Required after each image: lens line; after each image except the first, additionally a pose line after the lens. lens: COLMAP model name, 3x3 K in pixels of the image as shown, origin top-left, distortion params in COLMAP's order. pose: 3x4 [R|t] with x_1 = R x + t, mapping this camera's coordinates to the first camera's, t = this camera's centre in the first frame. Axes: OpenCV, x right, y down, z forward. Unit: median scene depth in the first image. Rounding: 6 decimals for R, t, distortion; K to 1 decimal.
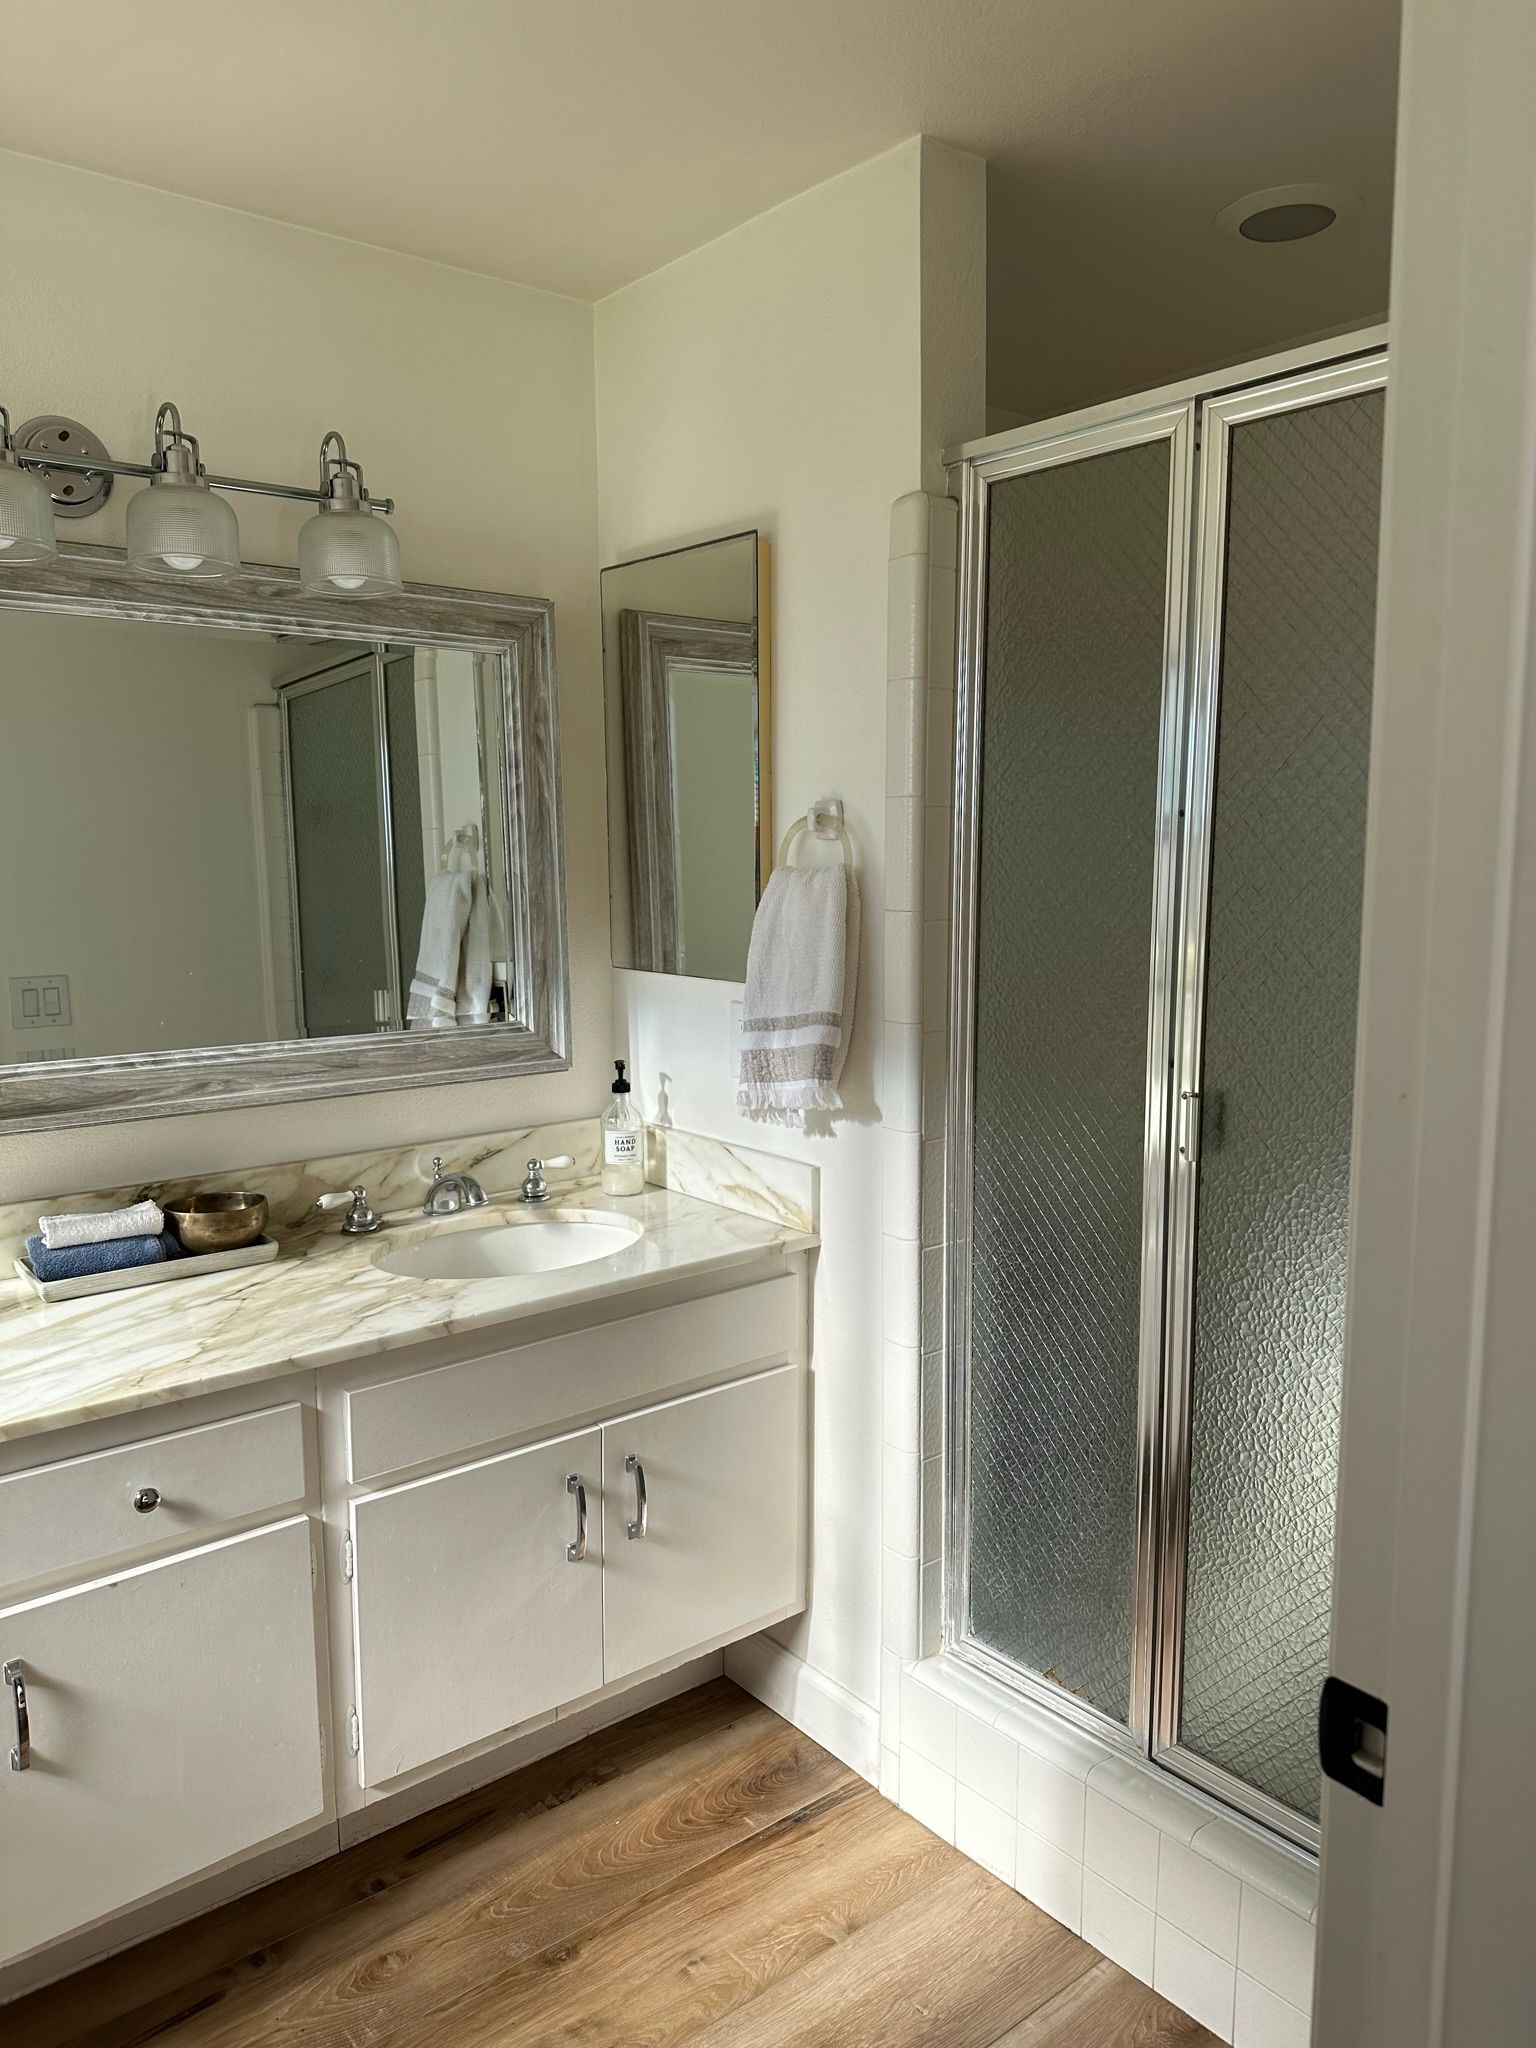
lens RADIAL K [[1423.1, 0, 771.7], [0, 1423.1, 1039.2], [0, 0, 1]] dist [0.131275, -0.183607]
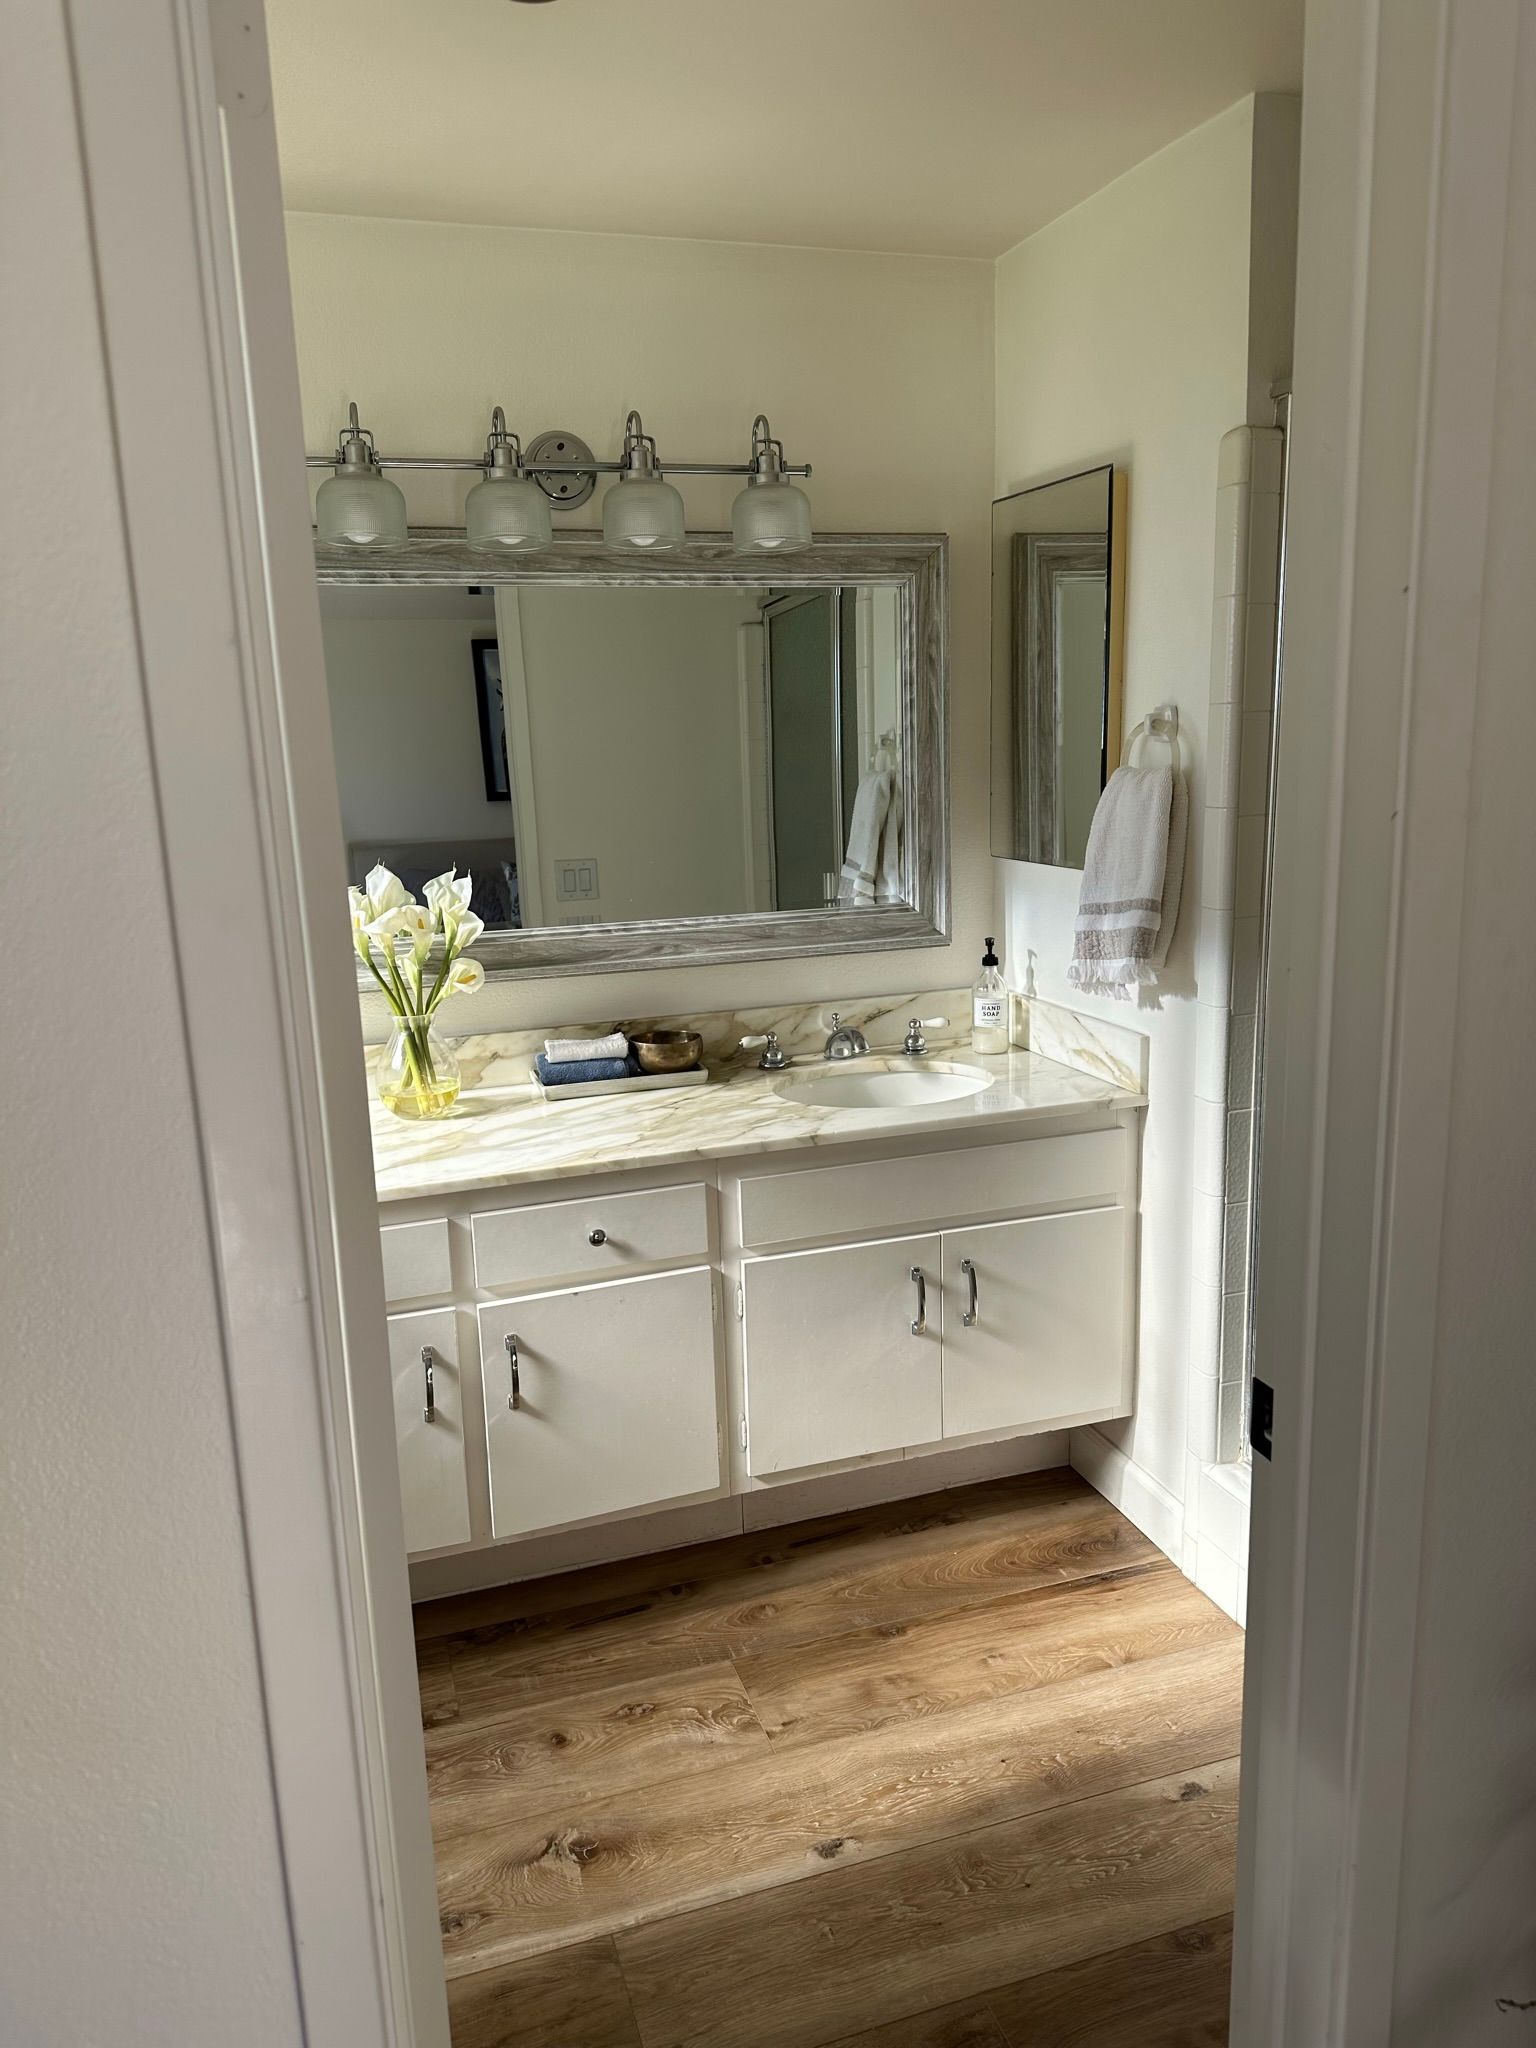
lens RADIAL K [[1442.2, 0, 790.8], [0, 1442.2, 1026.8], [0, 0, 1]] dist [0.216161, -0.389045]
pose [[0.940351, 0.046808, -0.336970, 0.163350], [-0.021314, 0.996650, 0.078964, -0.003106], [0.339537, -0.067072, 0.938198, -0.192352]]
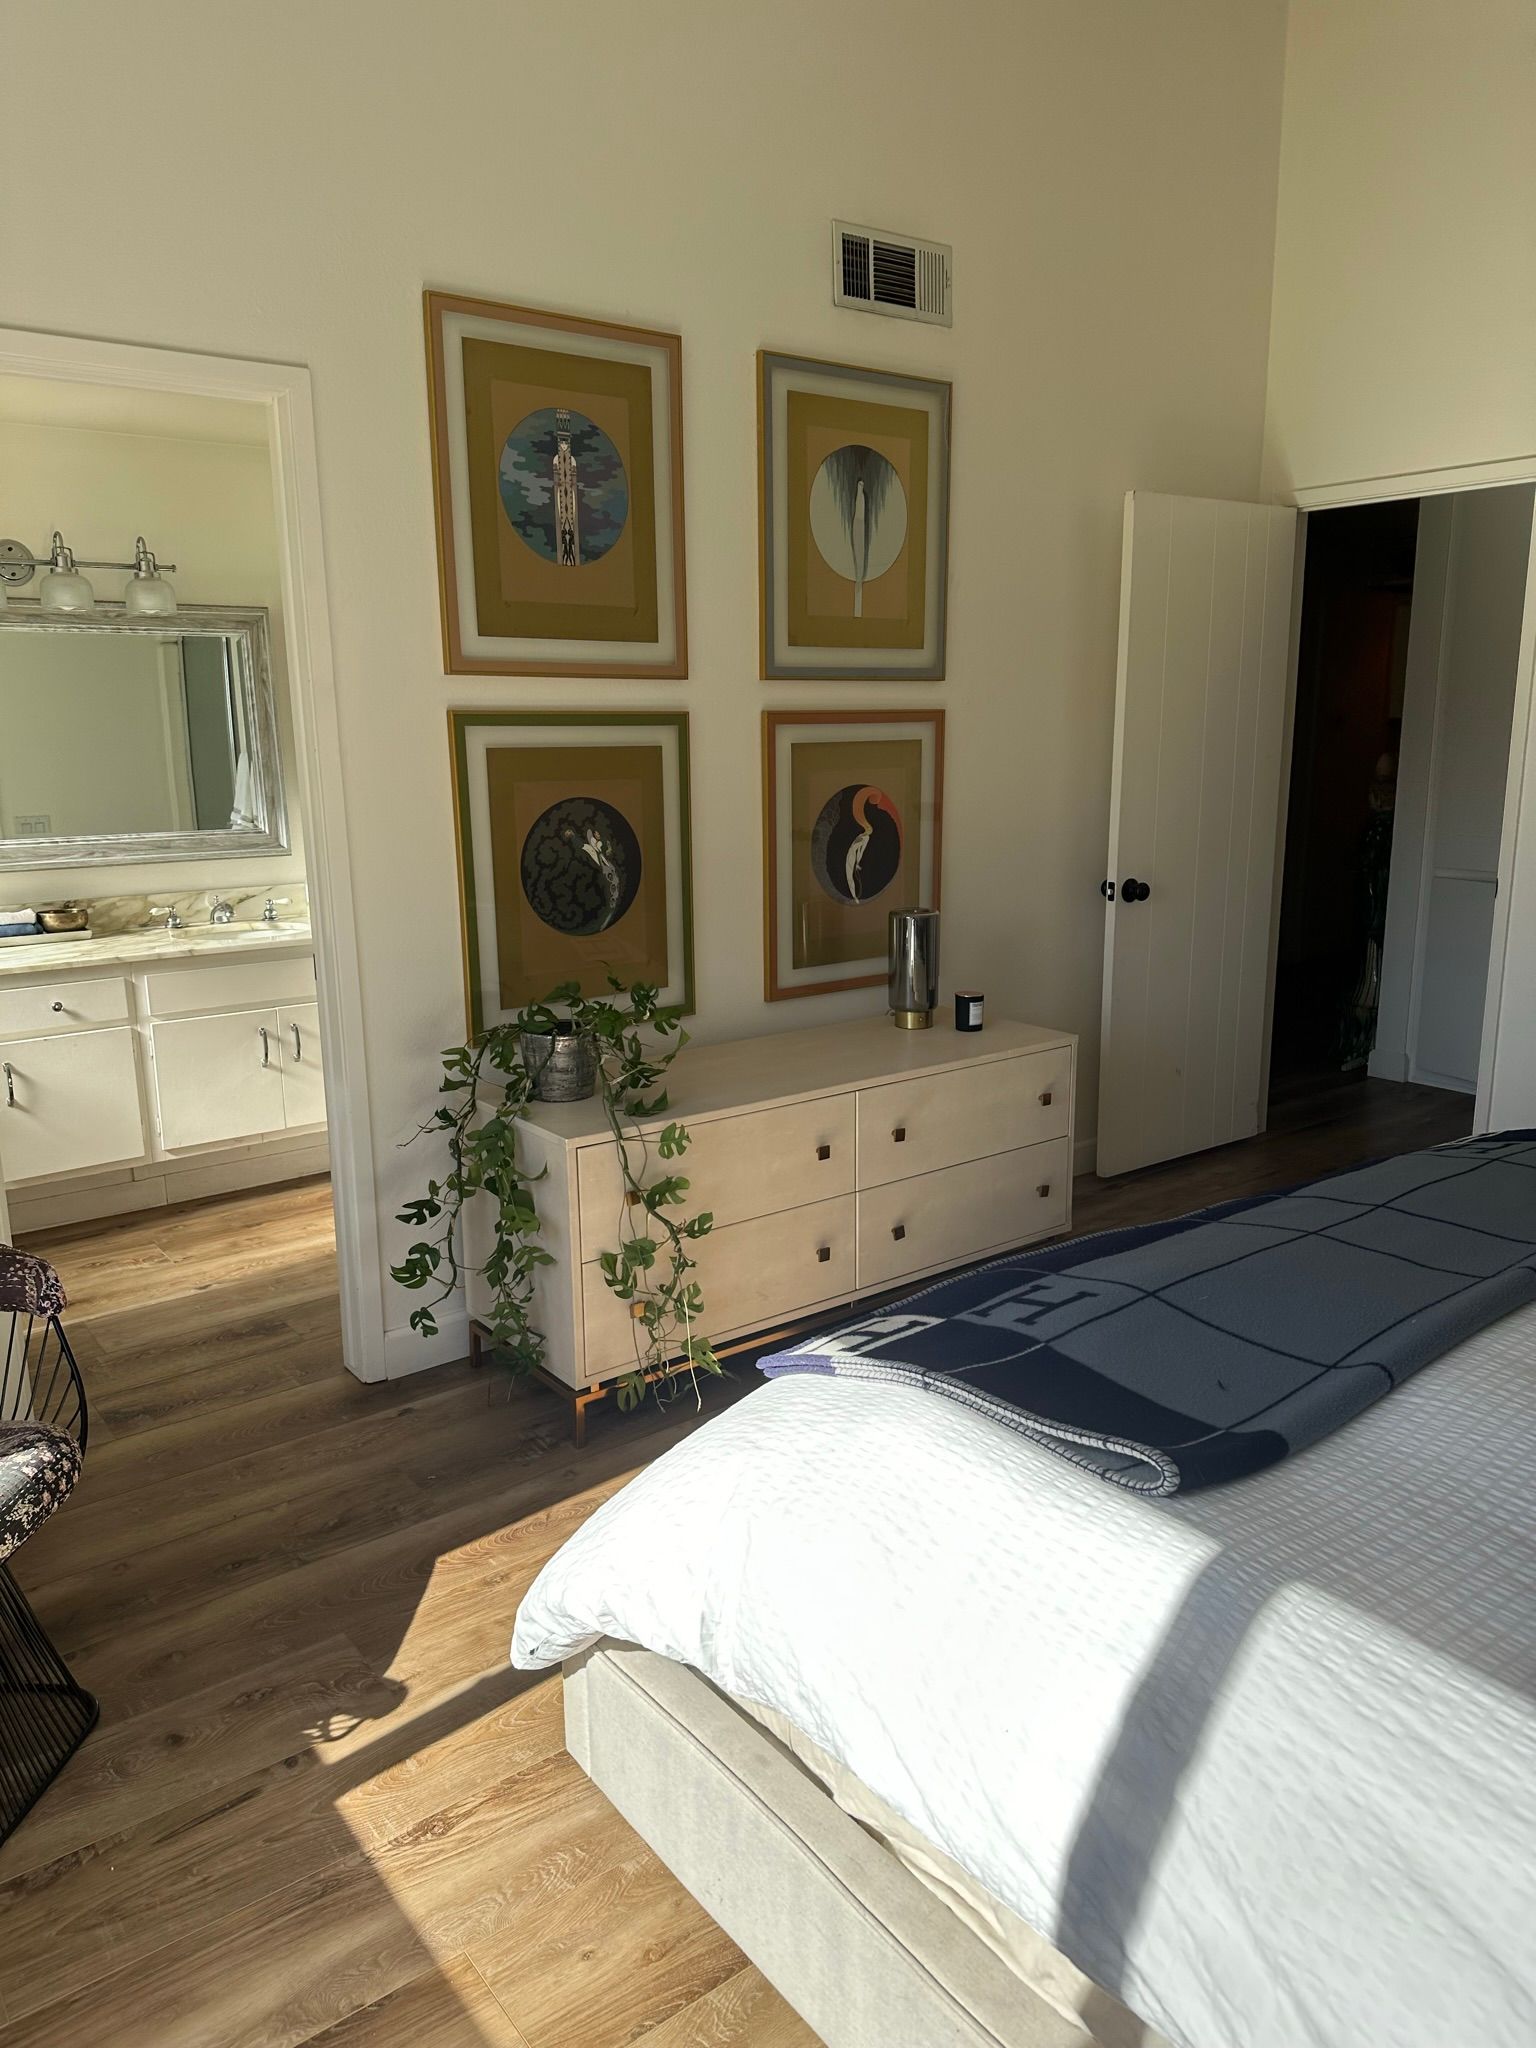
lens RADIAL K [[1424.7, 0, 756.5], [0, 1424.7, 1026.9], [0, 0, 1]] dist [0.093310, -0.121848]
pose [[0.999467, 0.000501, -0.032636, 0.640949], [0.002016, 0.997024, 0.077060, 0.122971], [0.032577, -0.077085, 0.996492, -1.082198]]
